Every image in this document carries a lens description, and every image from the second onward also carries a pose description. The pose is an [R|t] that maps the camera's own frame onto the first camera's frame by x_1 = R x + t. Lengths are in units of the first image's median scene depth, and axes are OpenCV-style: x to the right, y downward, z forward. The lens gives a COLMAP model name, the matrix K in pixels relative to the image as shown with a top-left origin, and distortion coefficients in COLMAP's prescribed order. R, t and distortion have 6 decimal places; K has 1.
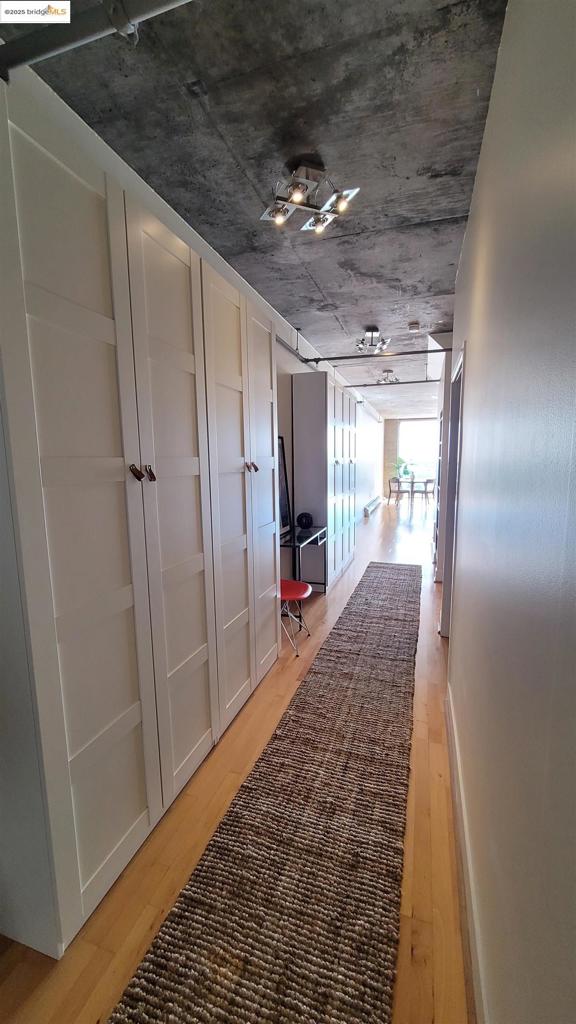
lens RADIAL K [[412.3, 0, 288.0], [0, 412.3, 512.0], [0, 0, 1]] dist [-0.001470, 0.000004]
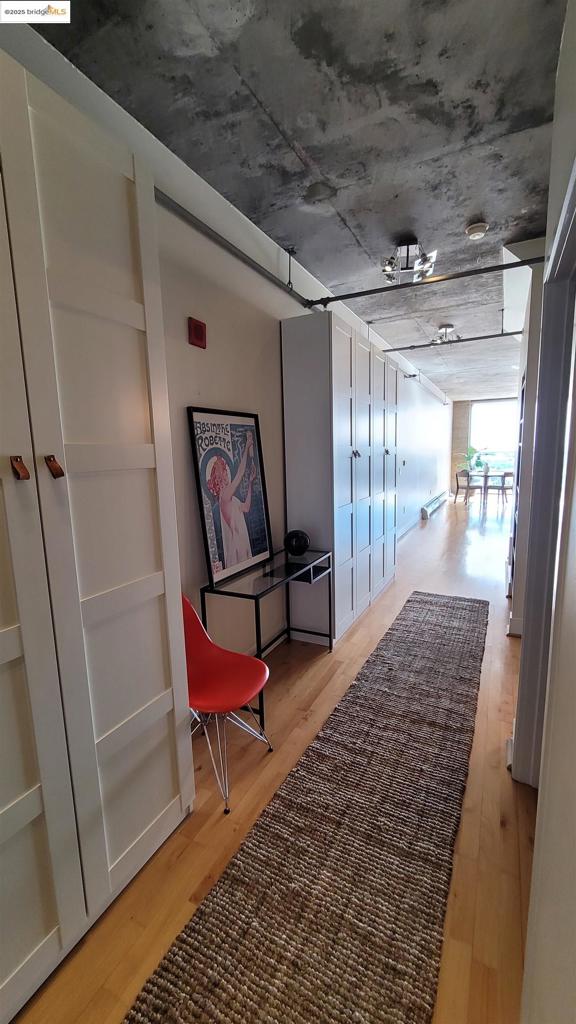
lens RADIAL K [[412.3, 0, 288.0], [0, 412.3, 512.0], [0, 0, 1]] dist [-0.001470, 0.000004]
pose [[0.986524, 0.009825, -0.163320, 0.128035], [-0.006631, 0.999776, 0.020089, -0.038615], [0.163481, -0.018735, 0.986369, 0.331137]]
